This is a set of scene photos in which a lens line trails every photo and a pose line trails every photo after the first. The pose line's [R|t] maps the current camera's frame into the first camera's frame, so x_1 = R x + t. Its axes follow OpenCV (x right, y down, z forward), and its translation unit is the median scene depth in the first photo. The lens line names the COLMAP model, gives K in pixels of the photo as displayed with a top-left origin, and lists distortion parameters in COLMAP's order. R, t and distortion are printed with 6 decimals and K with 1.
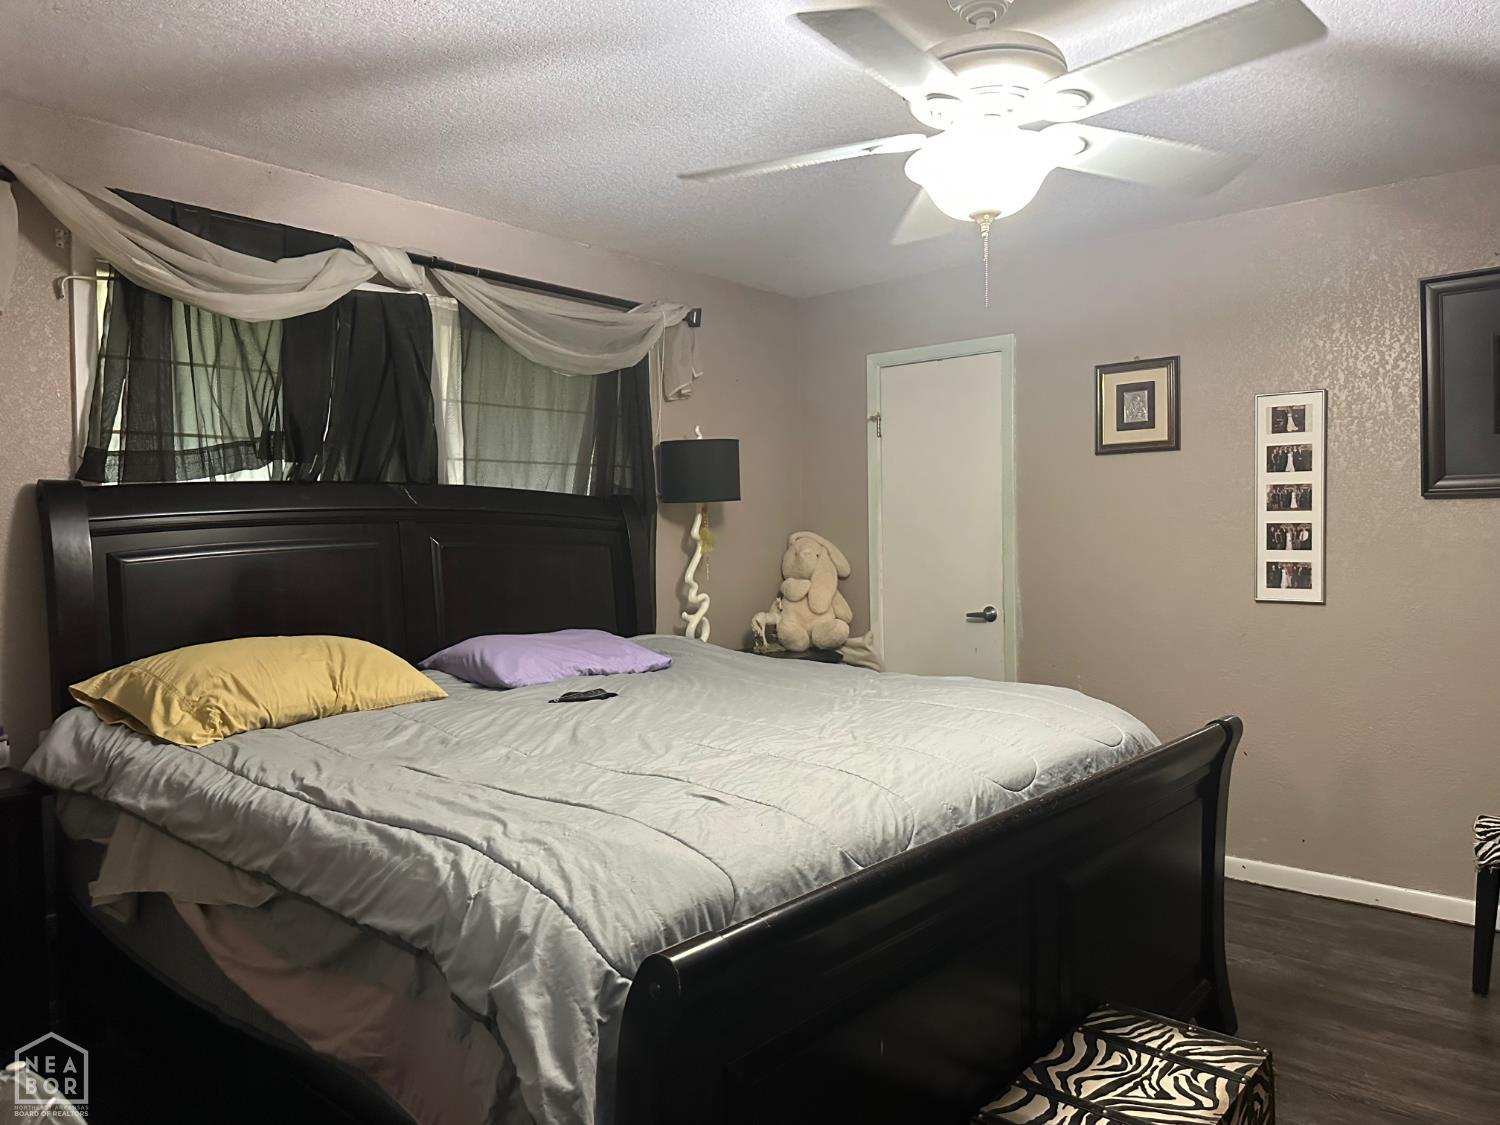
lens RADIAL K [[1052.1, 0, 750.0], [0, 1052.1, 562.8], [0, 0, 1]] dist [0.141362, -0.201550]
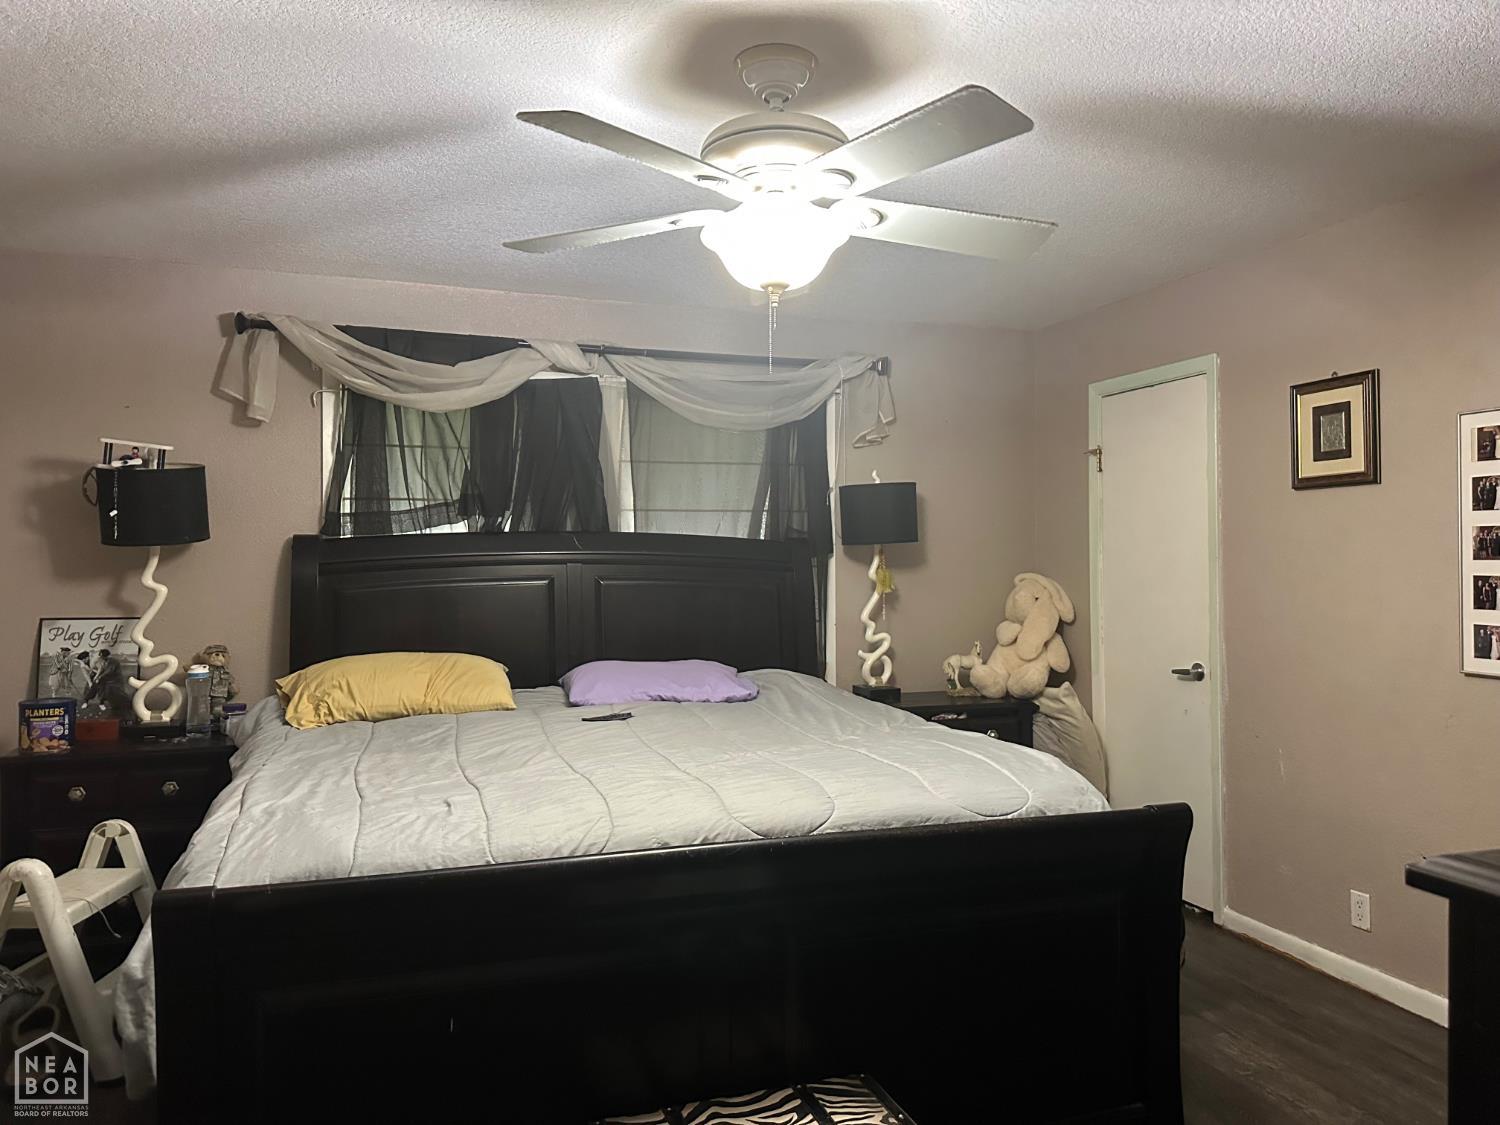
lens RADIAL K [[1060.9, 0, 748.8], [0, 1060.9, 544.6], [0, 0, 1]] dist [0.154652, -0.201582]
pose [[0.863821, 0.001009, -0.503798, 0.425092], [-0.023144, 0.999022, -0.037683, -0.016938], [0.503268, 0.044211, 0.862999, 0.044913]]
